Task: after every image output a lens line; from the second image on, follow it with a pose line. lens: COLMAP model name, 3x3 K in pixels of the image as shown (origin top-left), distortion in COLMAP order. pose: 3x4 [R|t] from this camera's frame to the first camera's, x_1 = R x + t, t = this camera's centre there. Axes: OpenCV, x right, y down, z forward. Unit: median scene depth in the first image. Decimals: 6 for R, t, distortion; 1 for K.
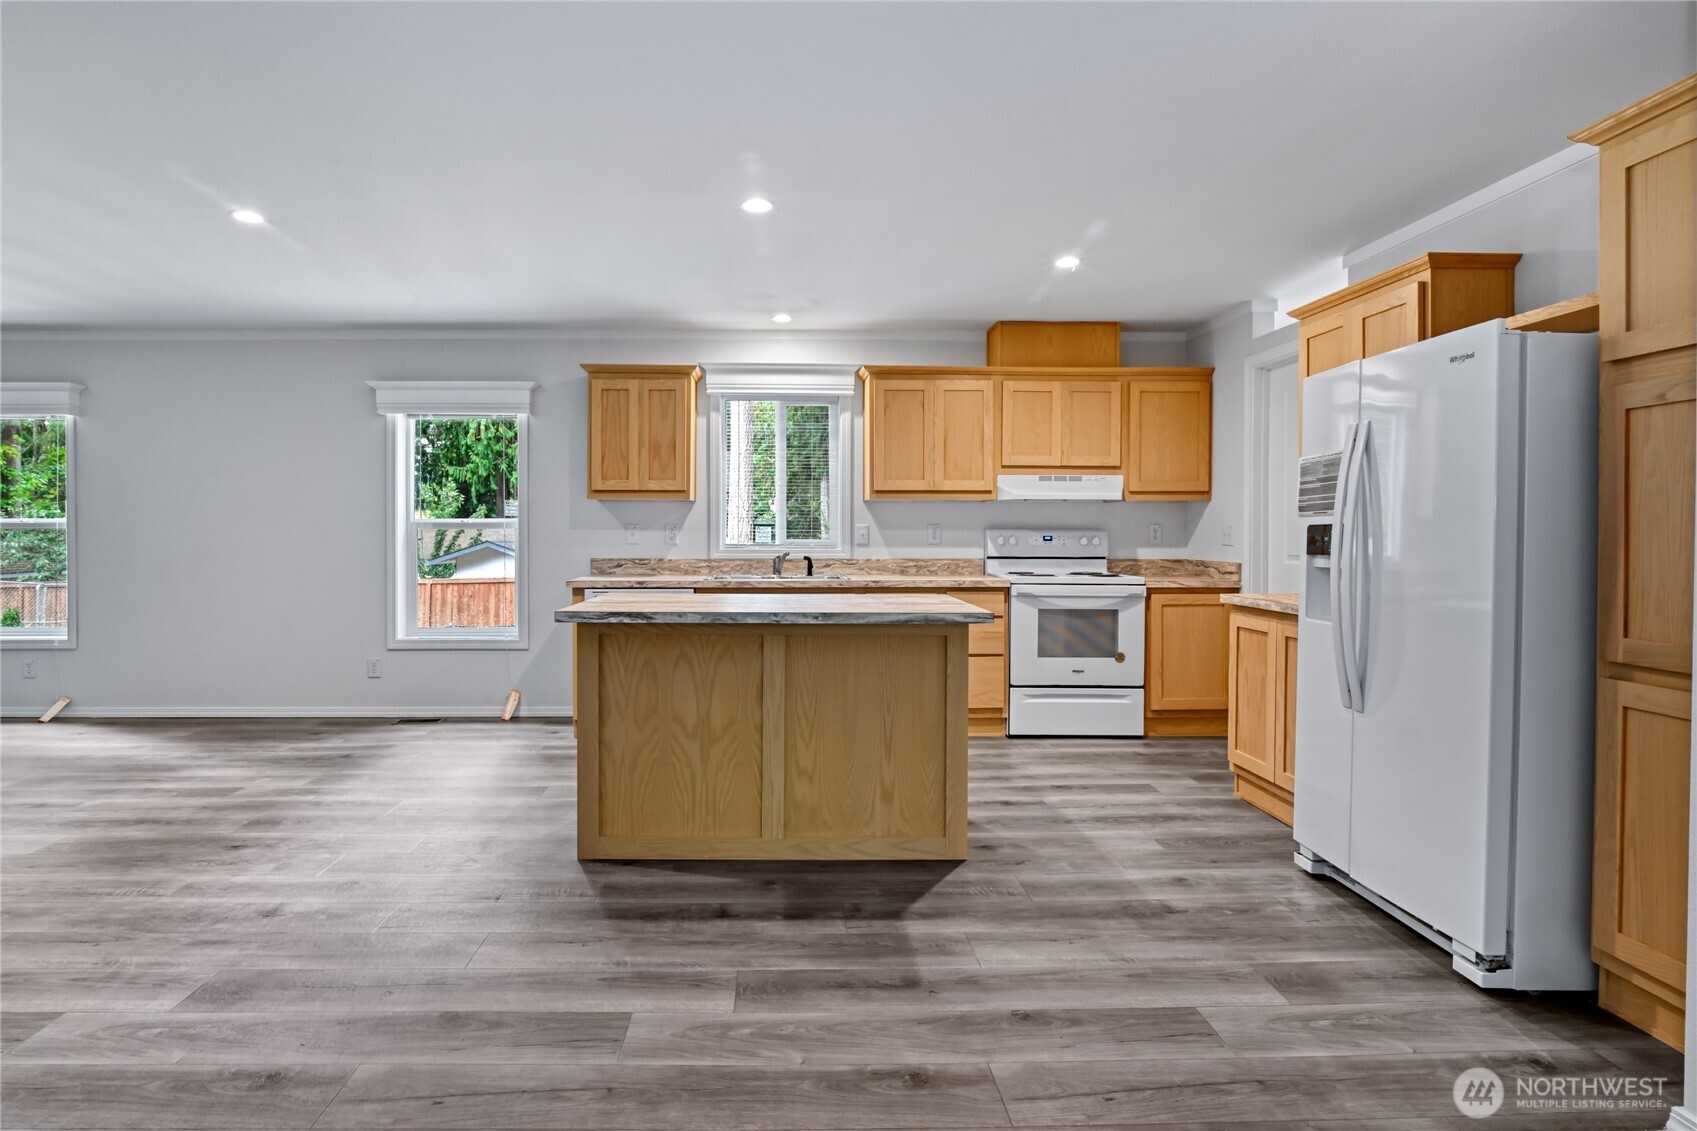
lens RADIAL K [[852.4, 0, 781.8], [0, 852.4, 536.7], [0, 0, 1]] dist [-0.016746, -0.000408]
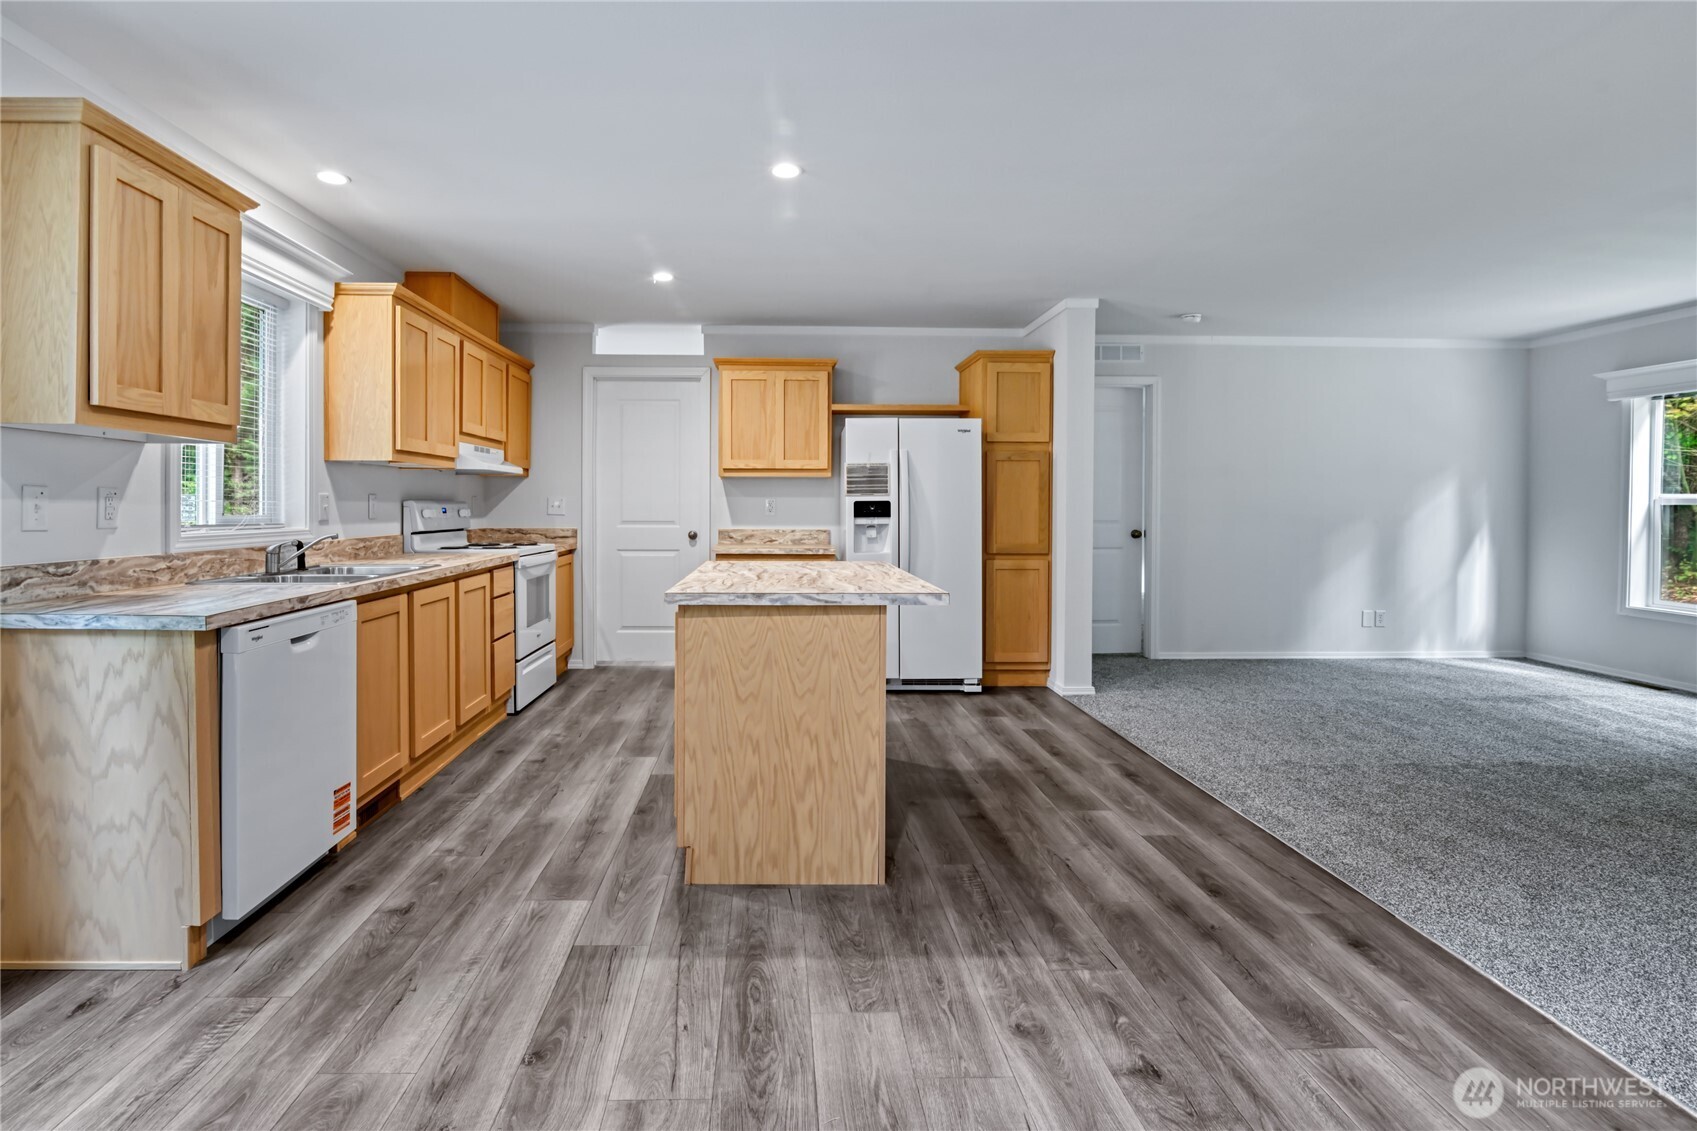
lens RADIAL K [[845.9, 0, 765.2], [0, 845.9, 512.2], [0, 0, 1]] dist [-0.019408, 0.001079]
pose [[-0.018359, -0.009977, 0.999782, -1.118452], [0.002495, 0.999947, 0.010024, -0.008139], [-0.999828, 0.002678, -0.018334, 1.164720]]
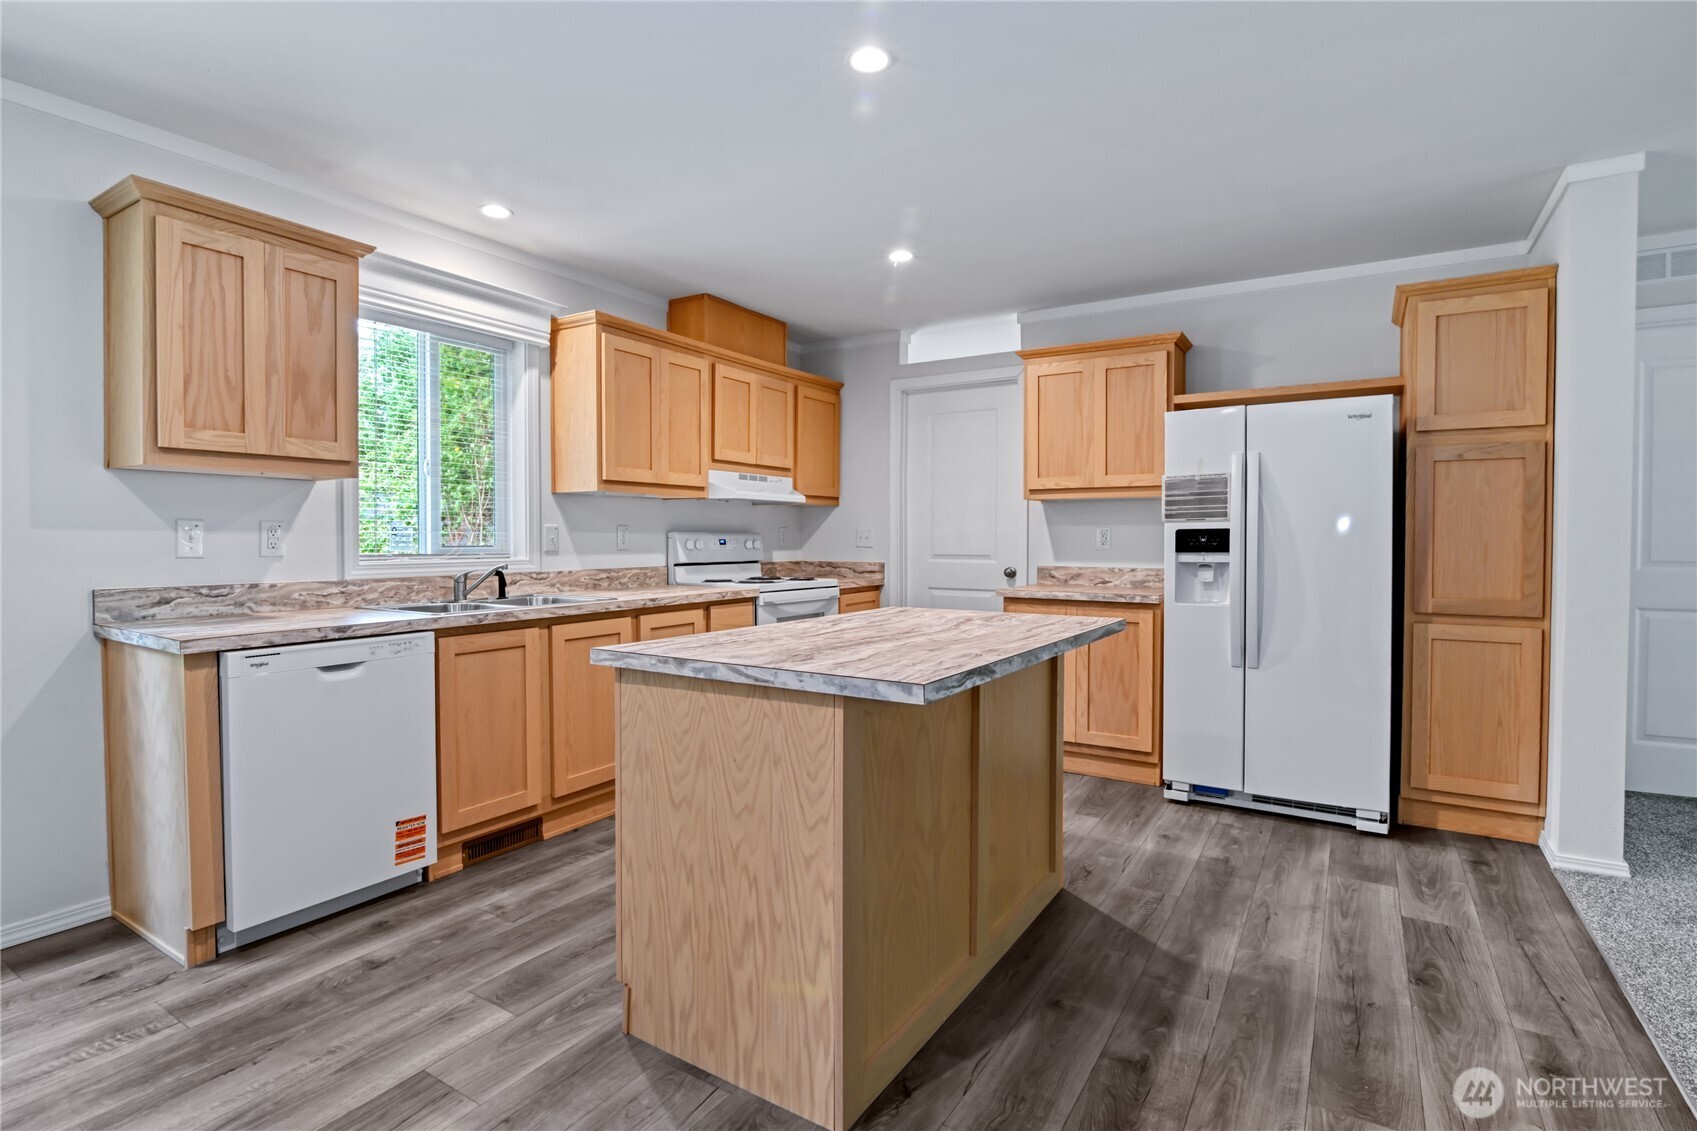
lens RADIAL K [[845.9, 0, 803.5], [0, 845.9, 554.5], [0, 0, 1]] dist [-0.019408, 0.001079]
pose [[0.549917, -0.018581, 0.835013, -0.710715], [0.004895, 0.999807, 0.019024, -0.002603], [-0.835205, -0.006374, 0.549902, 0.745059]]
